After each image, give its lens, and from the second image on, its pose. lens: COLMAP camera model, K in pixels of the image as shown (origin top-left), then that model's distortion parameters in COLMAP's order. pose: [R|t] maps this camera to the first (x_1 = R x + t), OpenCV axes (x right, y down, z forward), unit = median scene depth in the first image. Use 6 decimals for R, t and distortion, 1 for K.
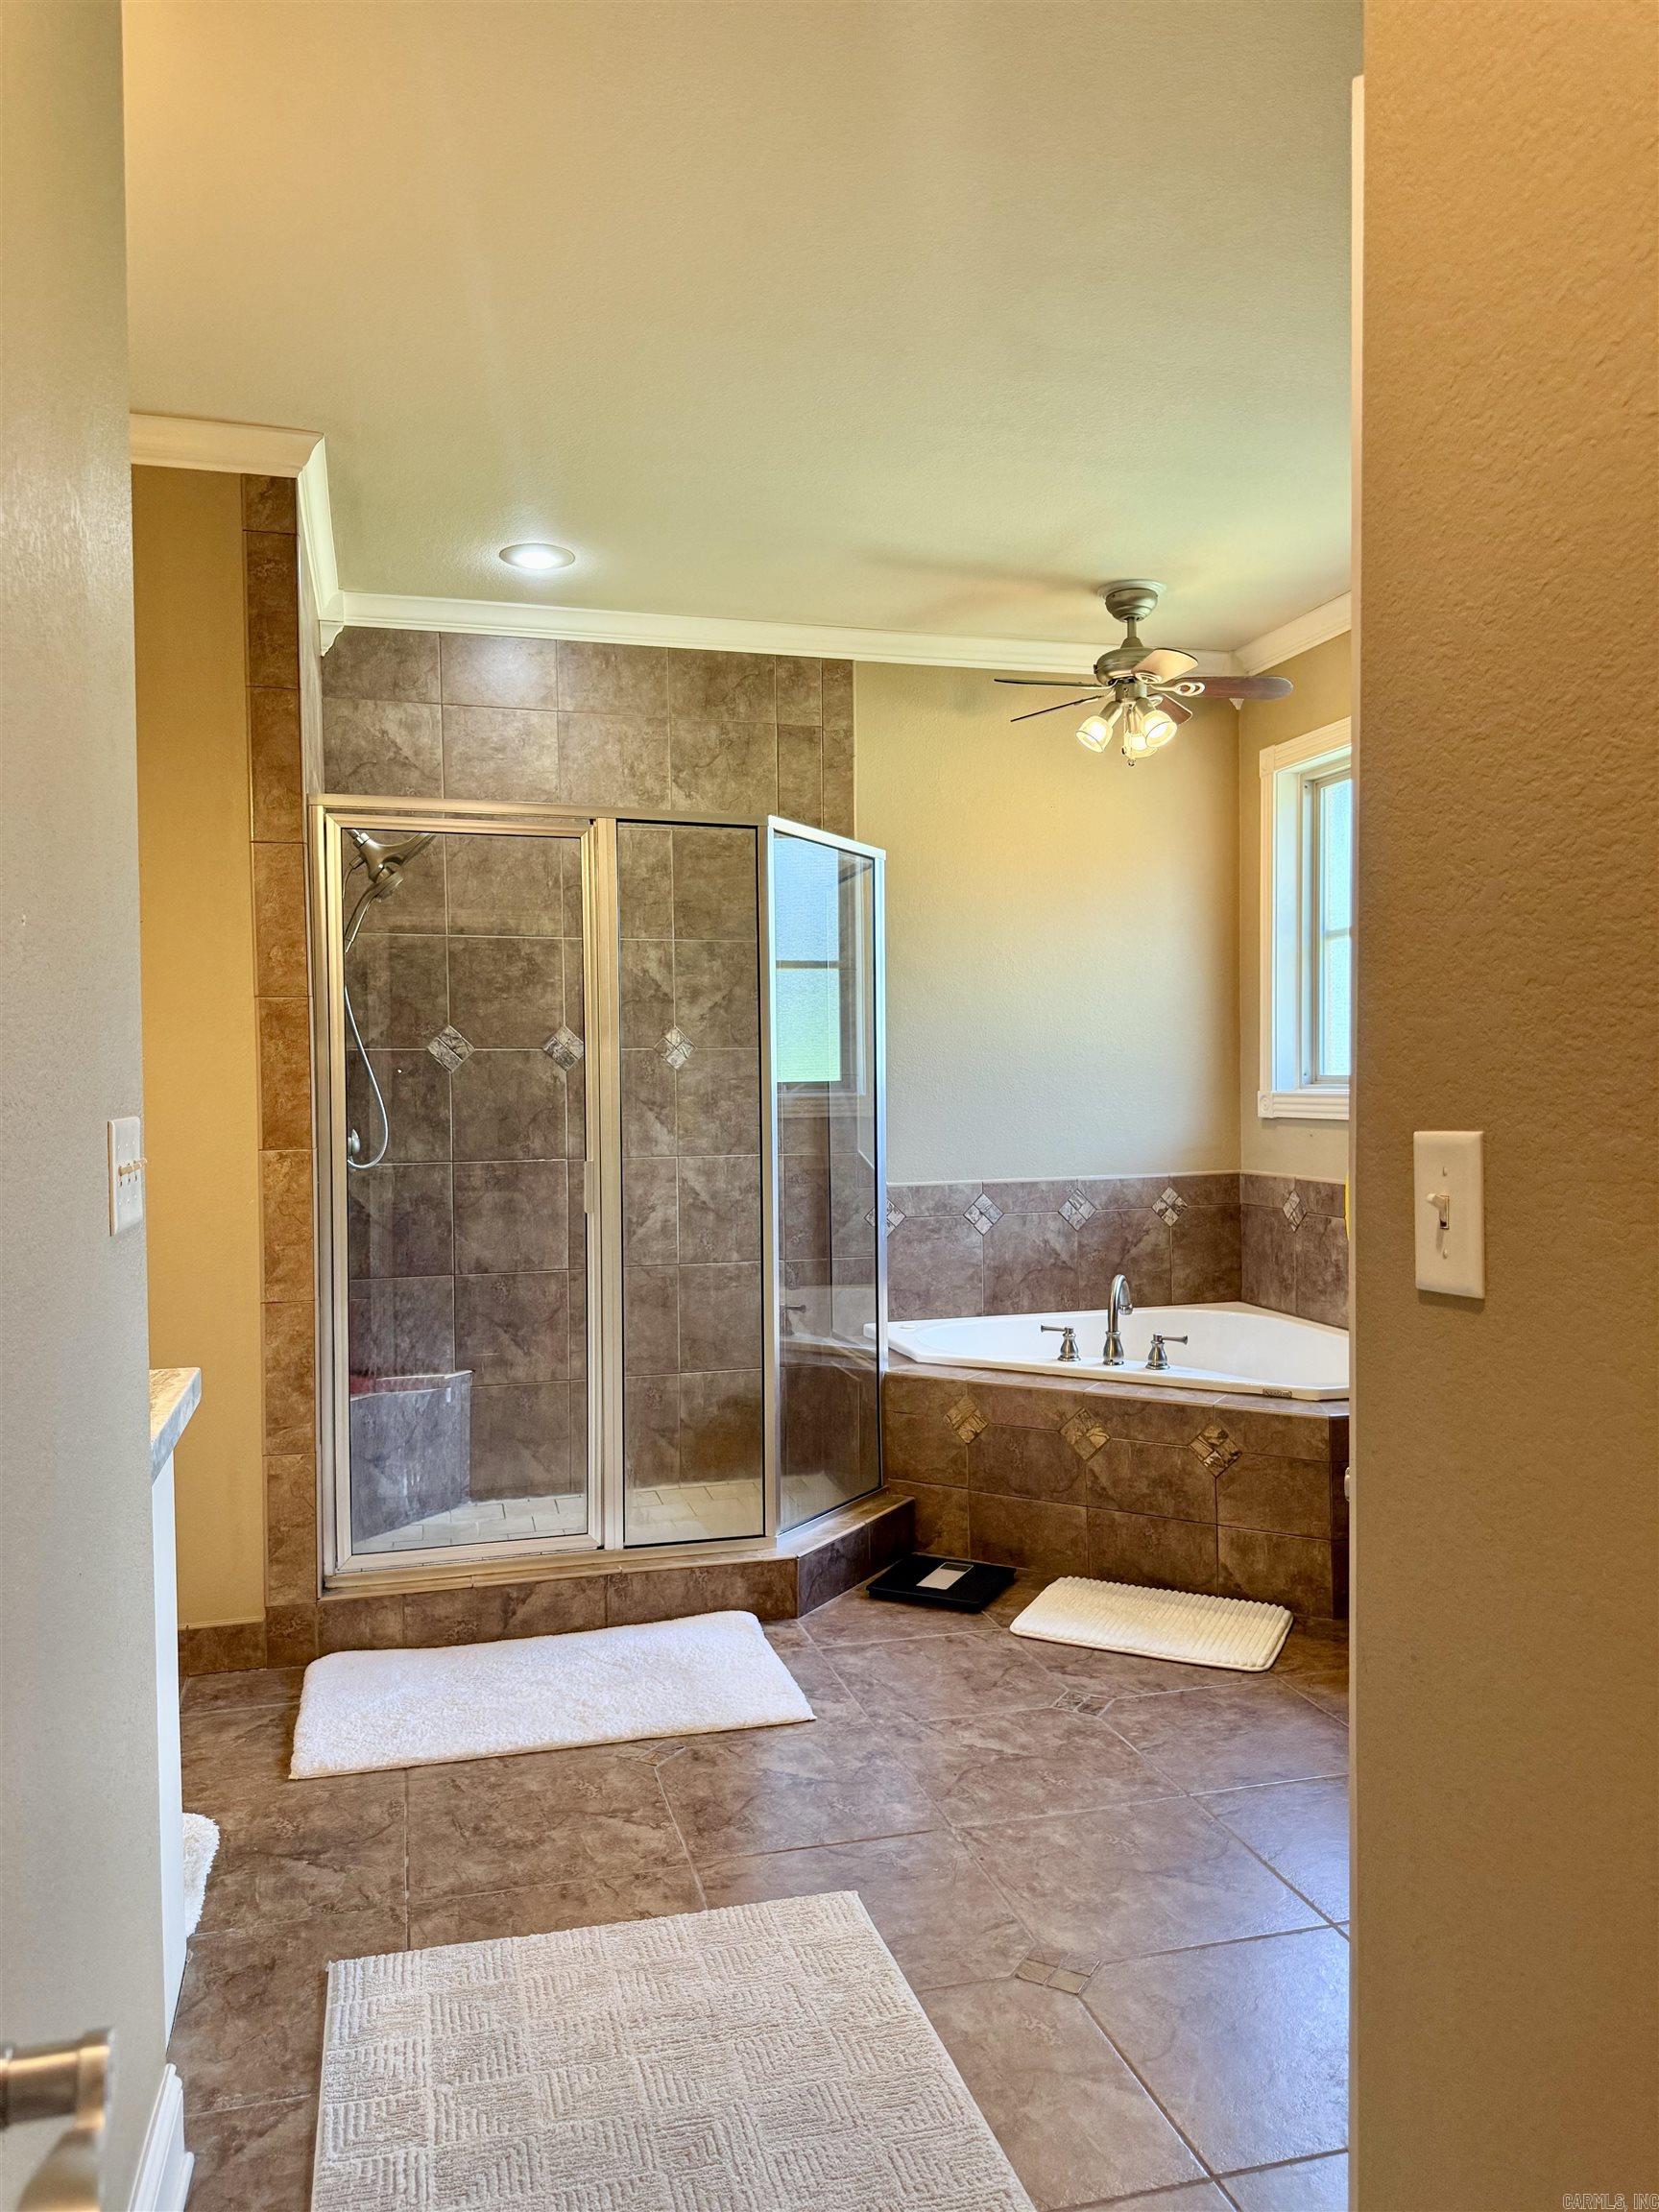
lens RADIAL K [[1573.2, 0, 846.0], [0, 1573.2, 1086.8], [0, 0, 1]] dist [0.030326, -0.046533]
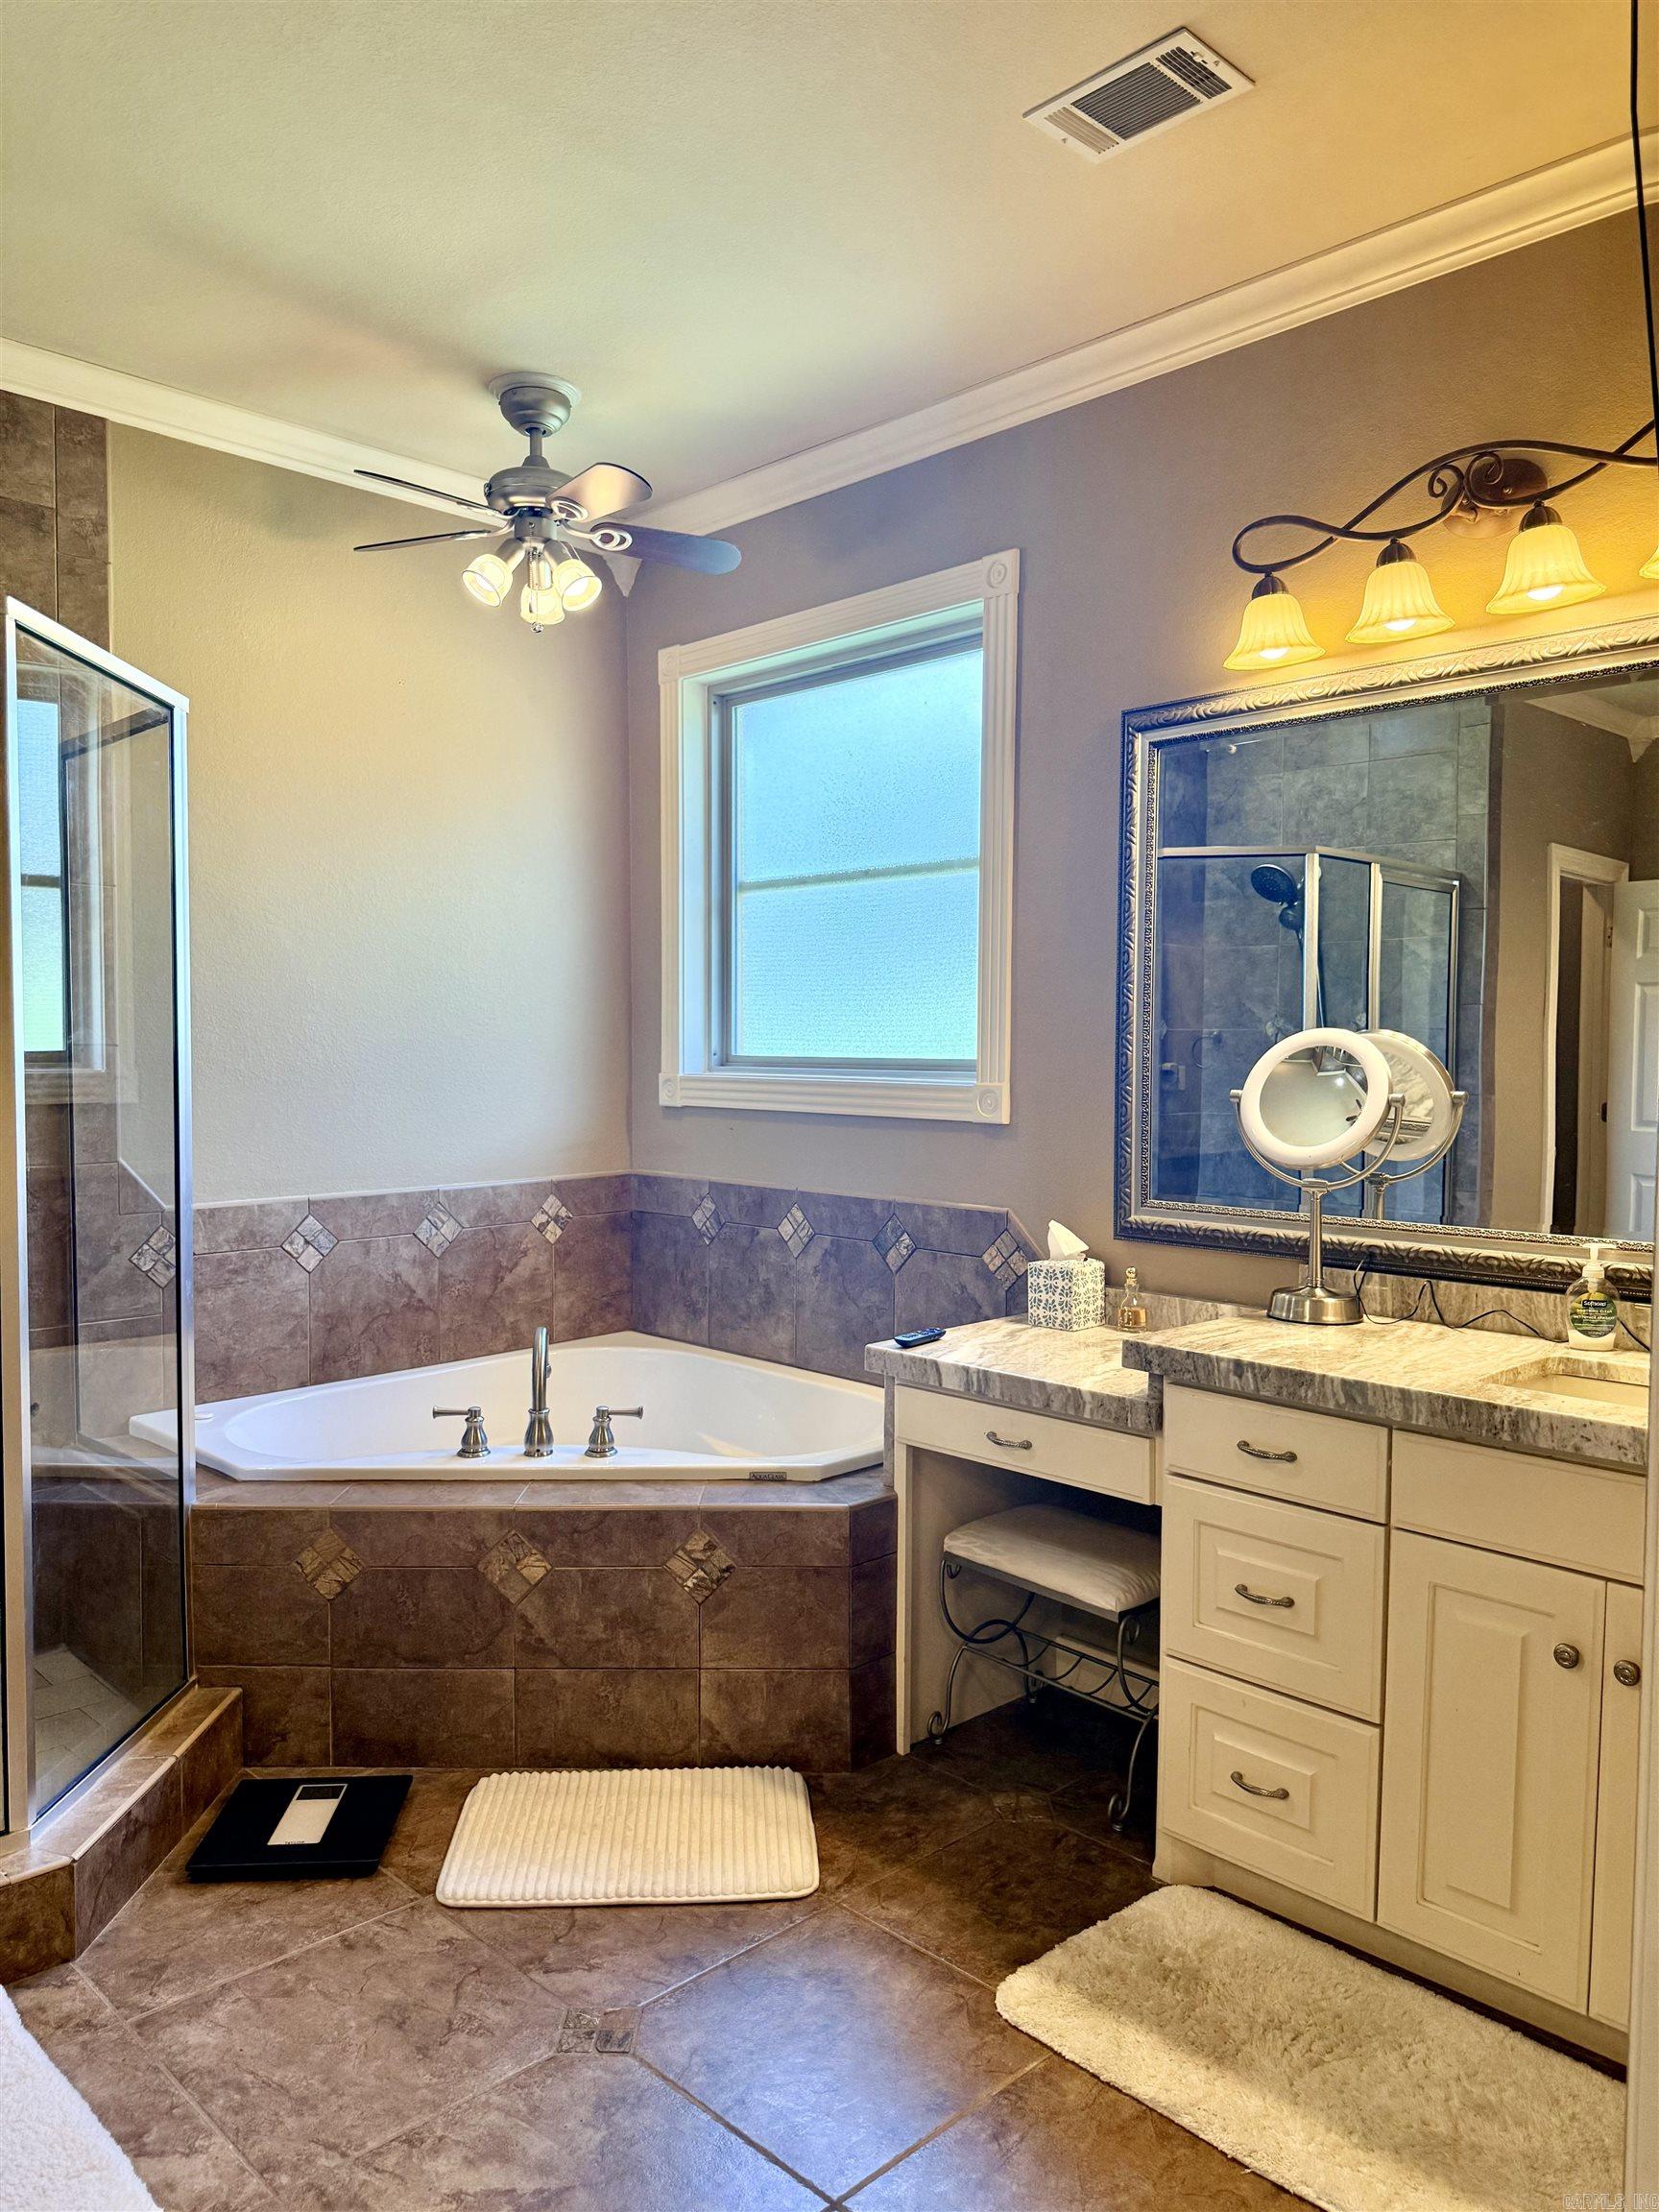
lens RADIAL K [[1573.2, 0, 846.3], [0, 1573.2, 1098.3], [0, 0, 1]] dist [0.030326, -0.046533]
pose [[0.871700, -0.003051, 0.490031, -0.060058], [-0.012152, 0.999539, 0.027839, -0.008716], [-0.489890, -0.030222, 0.871260, 0.307648]]
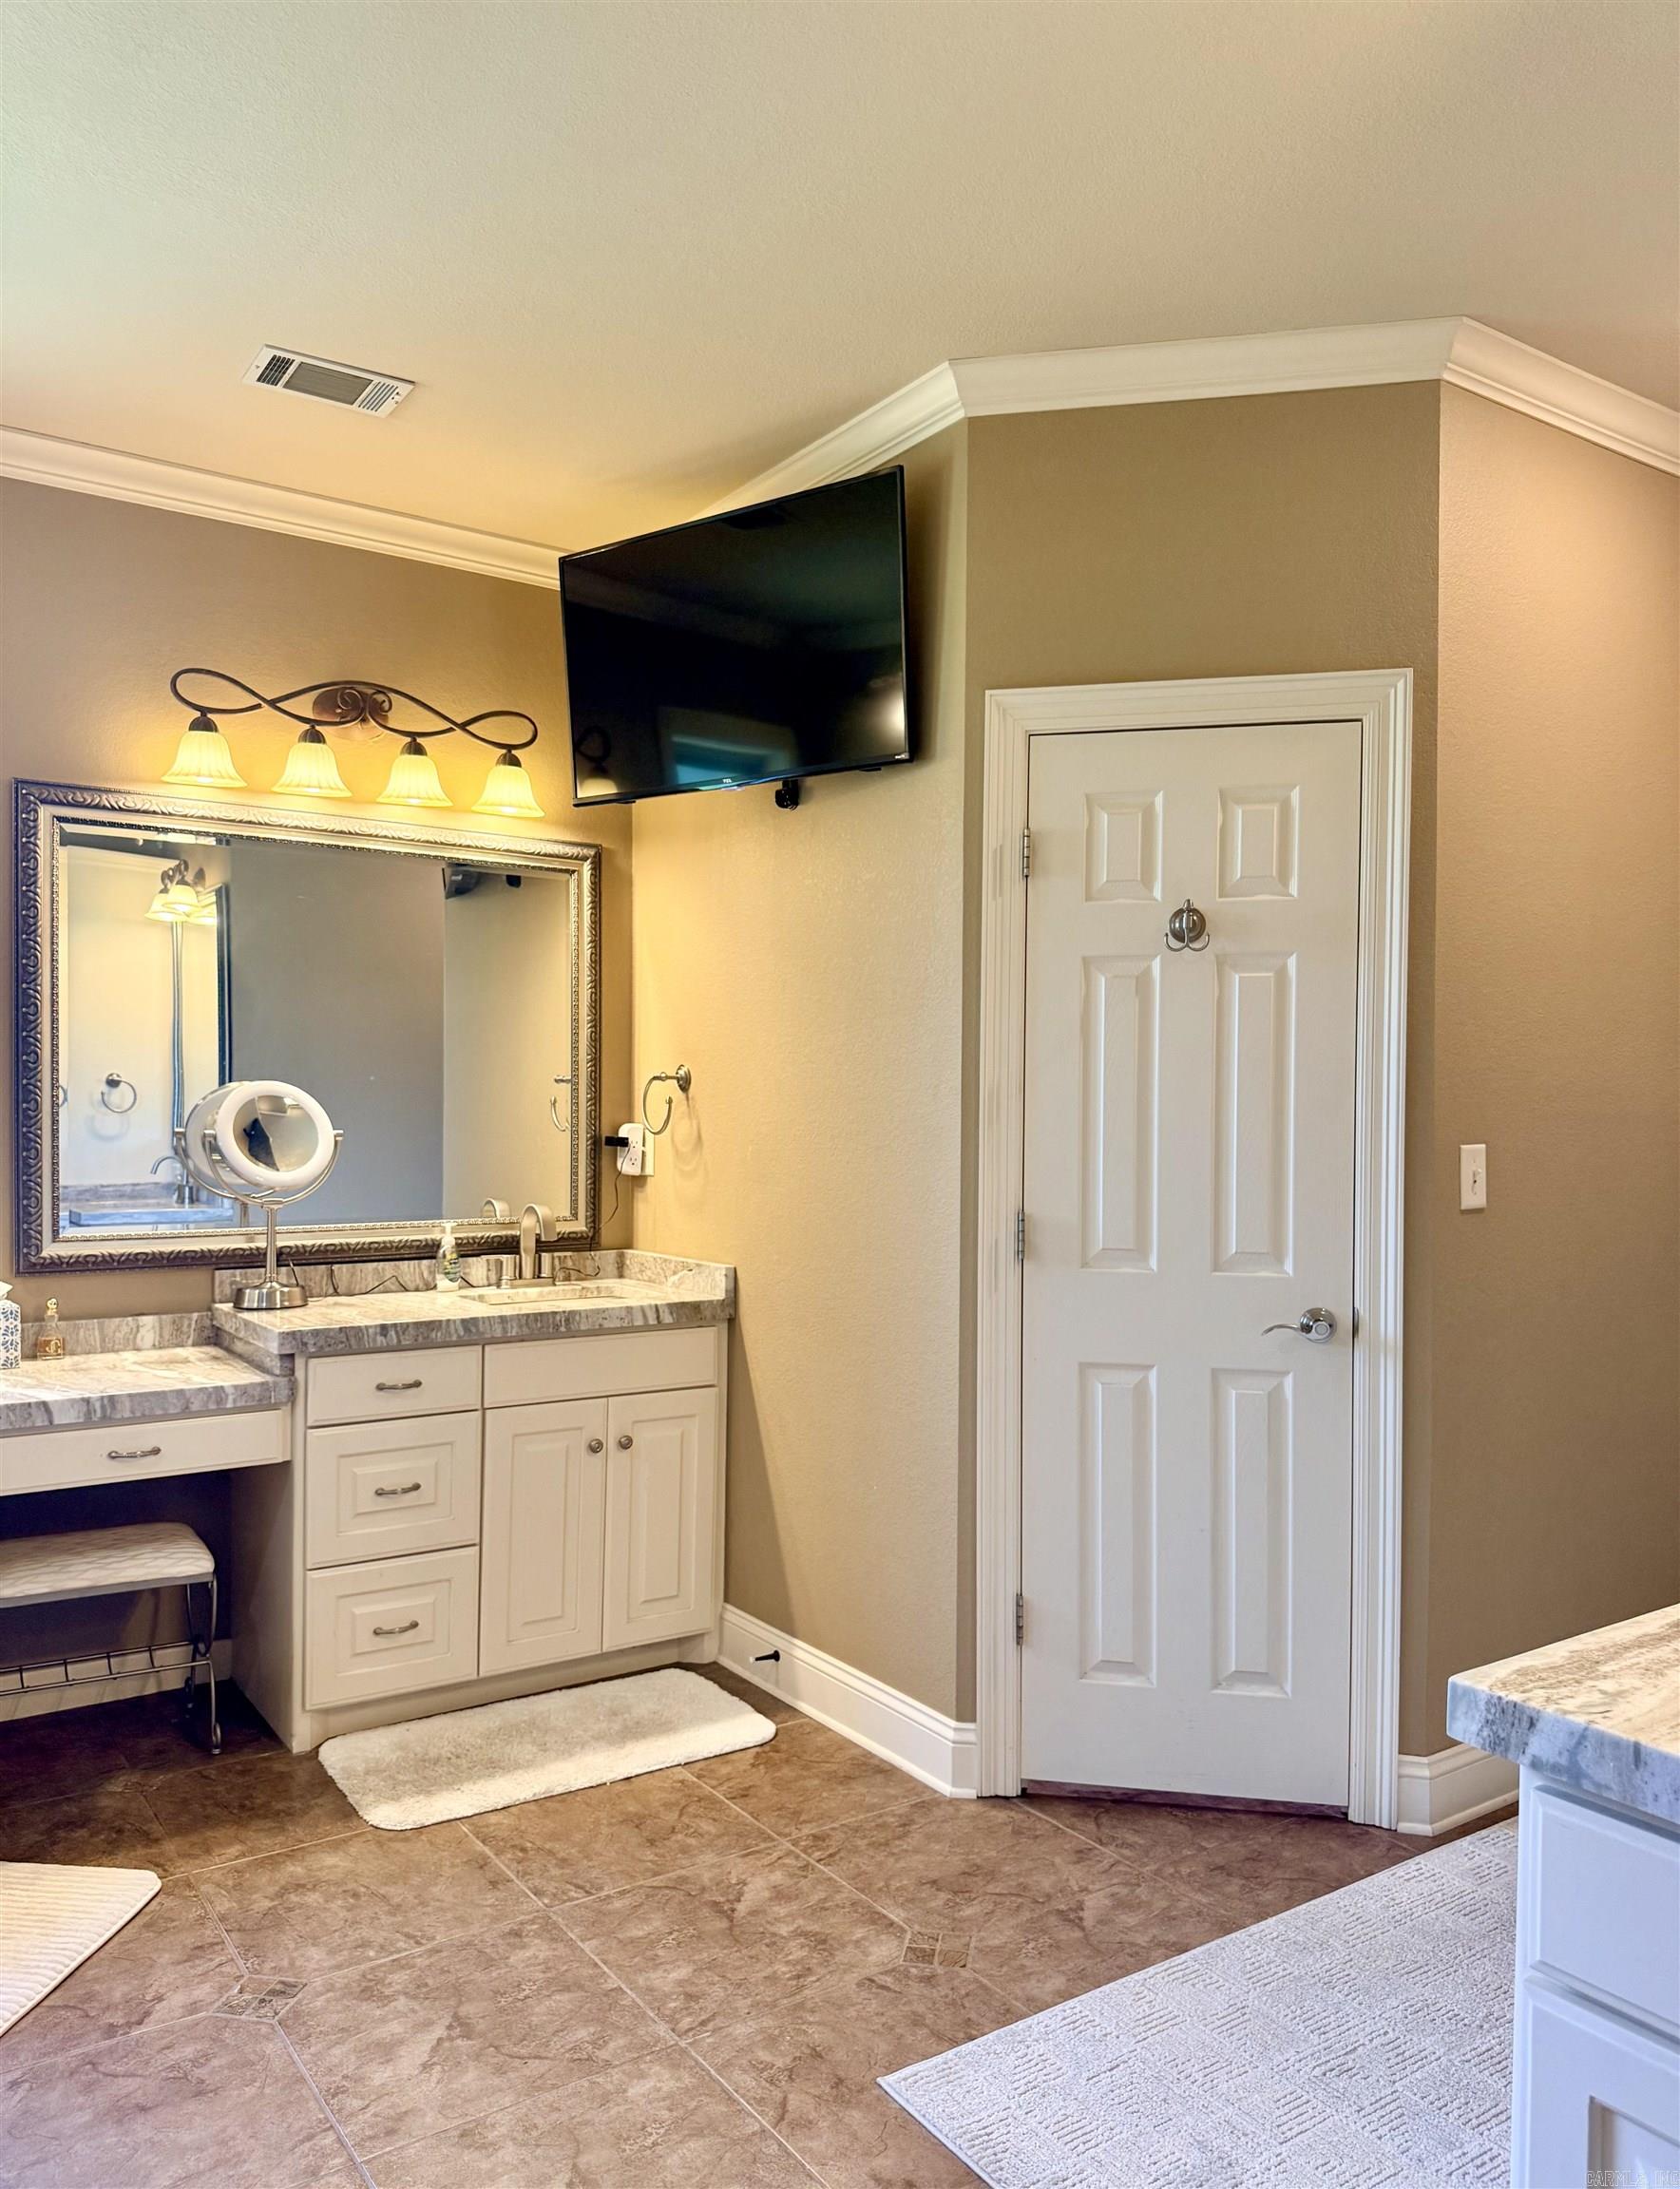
lens RADIAL K [[1592.4, 0, 810.3], [0, 1592.4, 1126.5], [0, 0, 1]] dist [0.015084, -0.016850]
pose [[-0.299311, -0.009752, 0.954106, -0.468958], [0.003599, 0.999929, 0.011350, -0.006812], [-0.954149, 0.006831, -0.299255, 0.756262]]
